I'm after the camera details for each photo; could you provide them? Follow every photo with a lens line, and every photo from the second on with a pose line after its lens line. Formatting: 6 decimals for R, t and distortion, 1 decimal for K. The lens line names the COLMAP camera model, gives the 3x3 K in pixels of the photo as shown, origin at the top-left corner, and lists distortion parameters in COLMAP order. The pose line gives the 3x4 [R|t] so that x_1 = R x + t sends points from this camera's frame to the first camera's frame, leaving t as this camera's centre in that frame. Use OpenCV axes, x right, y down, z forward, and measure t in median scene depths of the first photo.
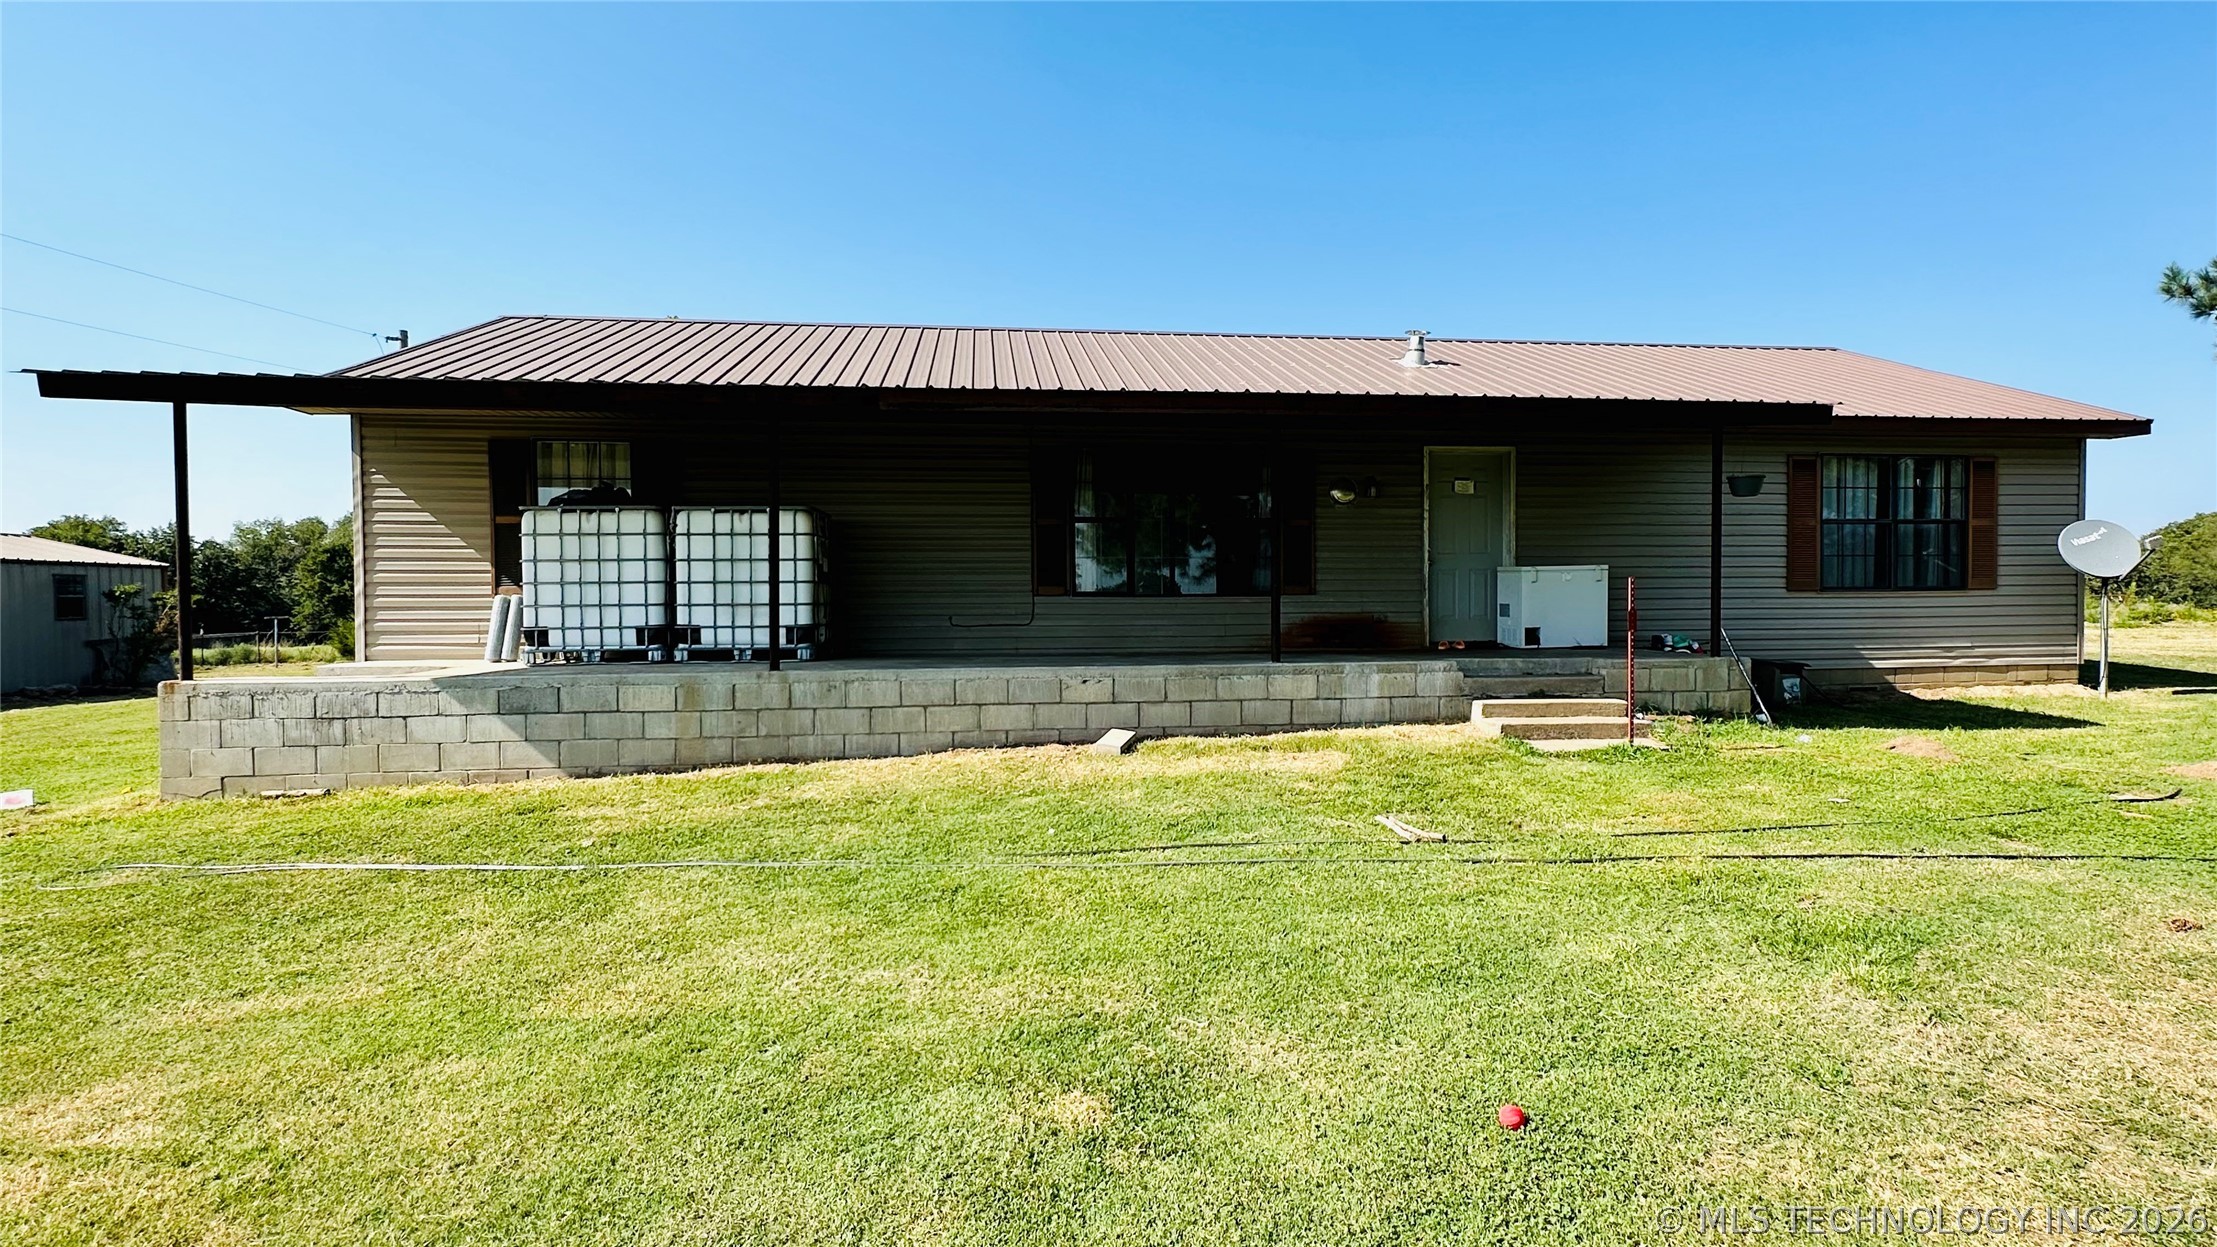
lens RADIAL K [[1015.9, 0, 1108.7], [0, 1015.9, 618.9], [0, 0, 1]] dist [0.001490, 0.000167]
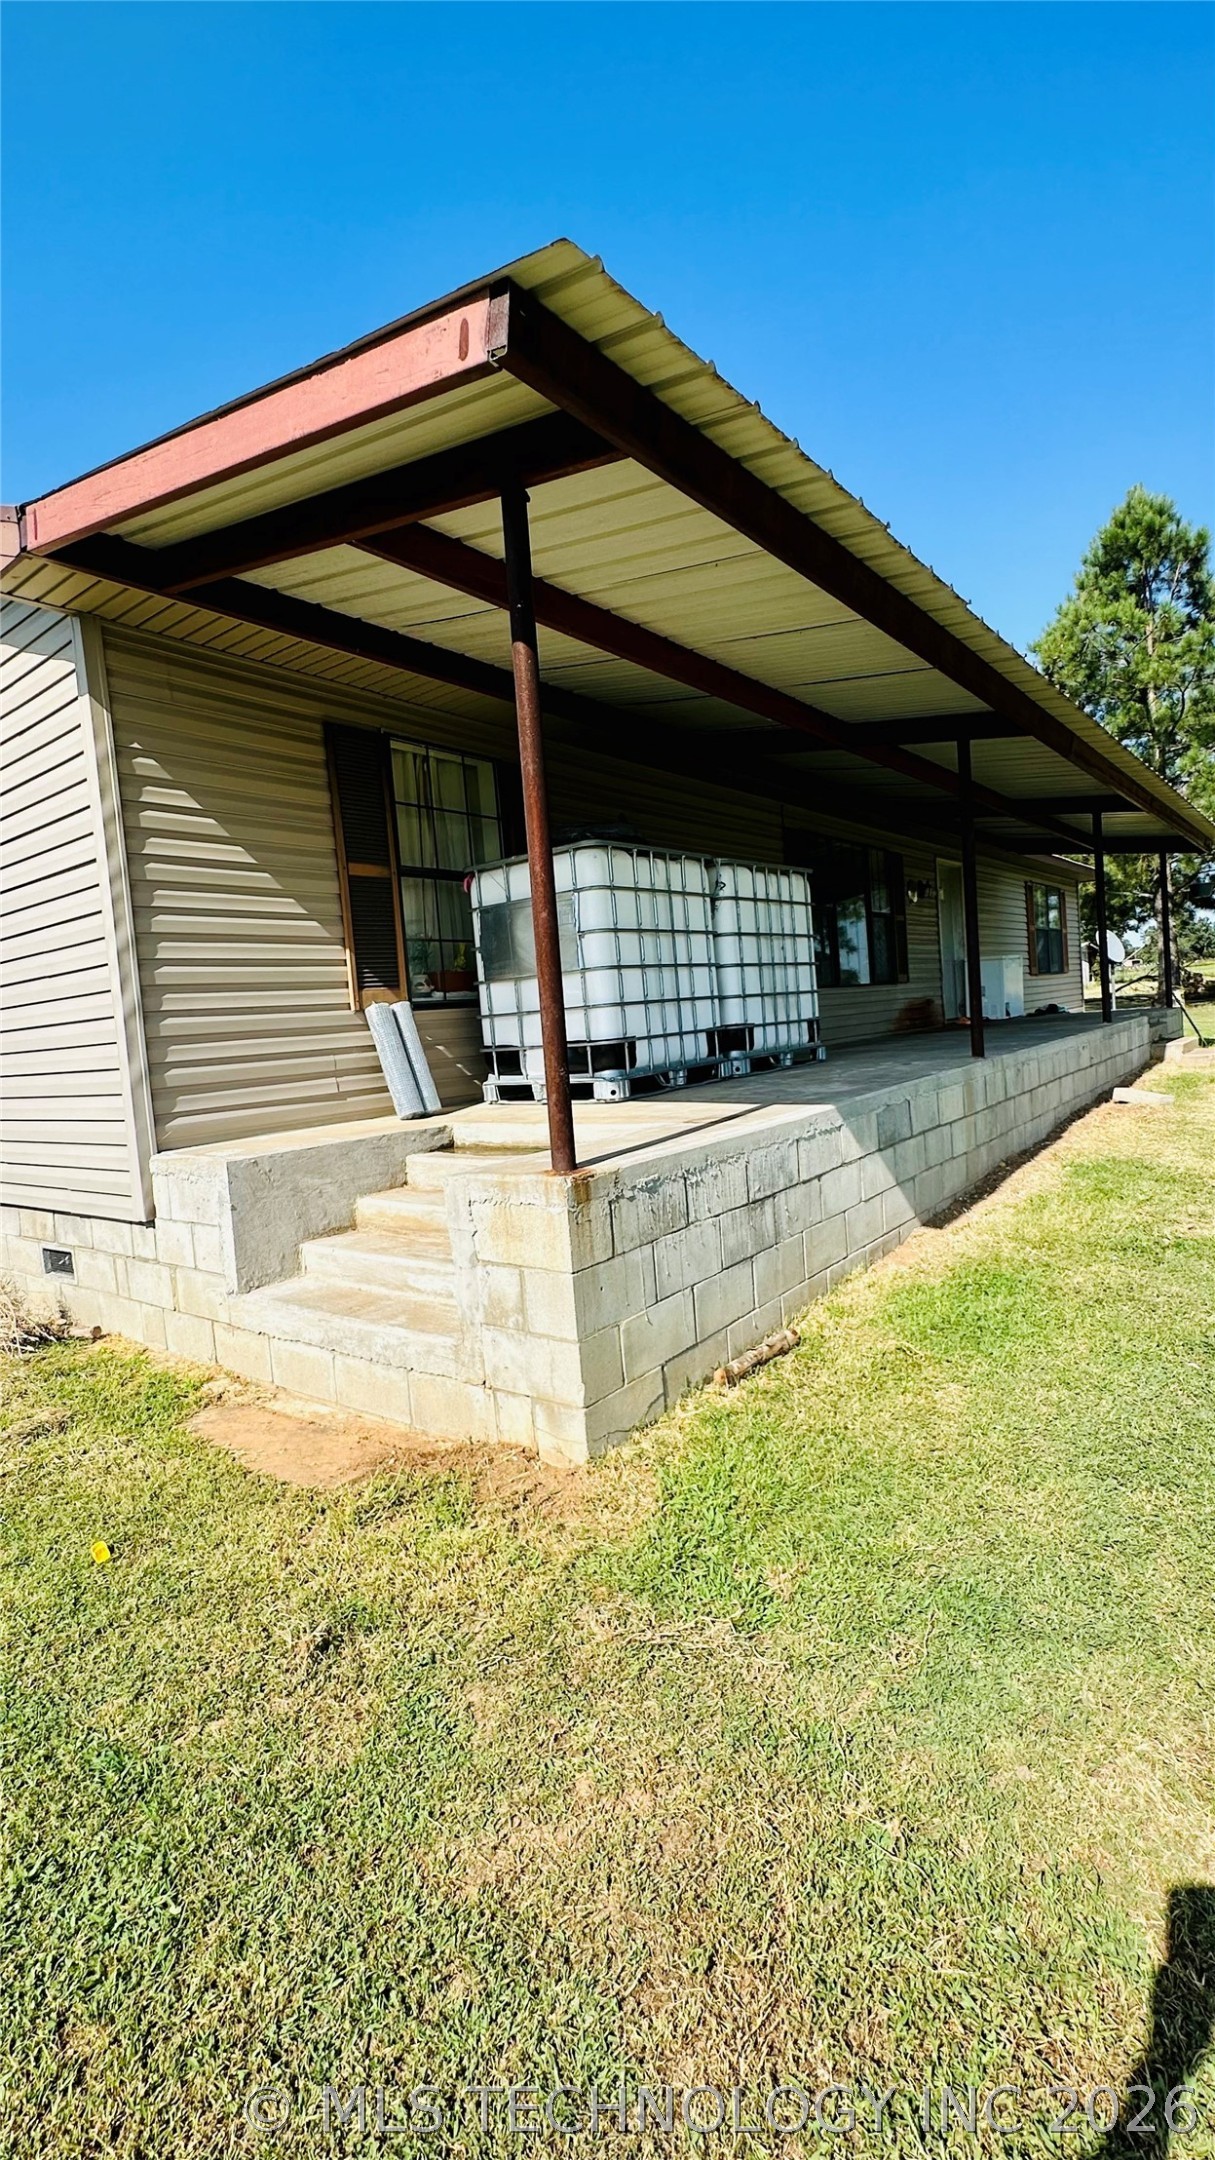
lens RADIAL K [[959.7, 0, 607.2], [0, 959.7, 1084.1], [0, 0, 1]] dist [-0.003228, -0.000174]
pose [[0.715290, -0.097726, 0.691960, -0.960524], [0.082947, 0.995047, 0.054788, 0.003410], [-0.693887, 0.018207, 0.719854, 0.574356]]
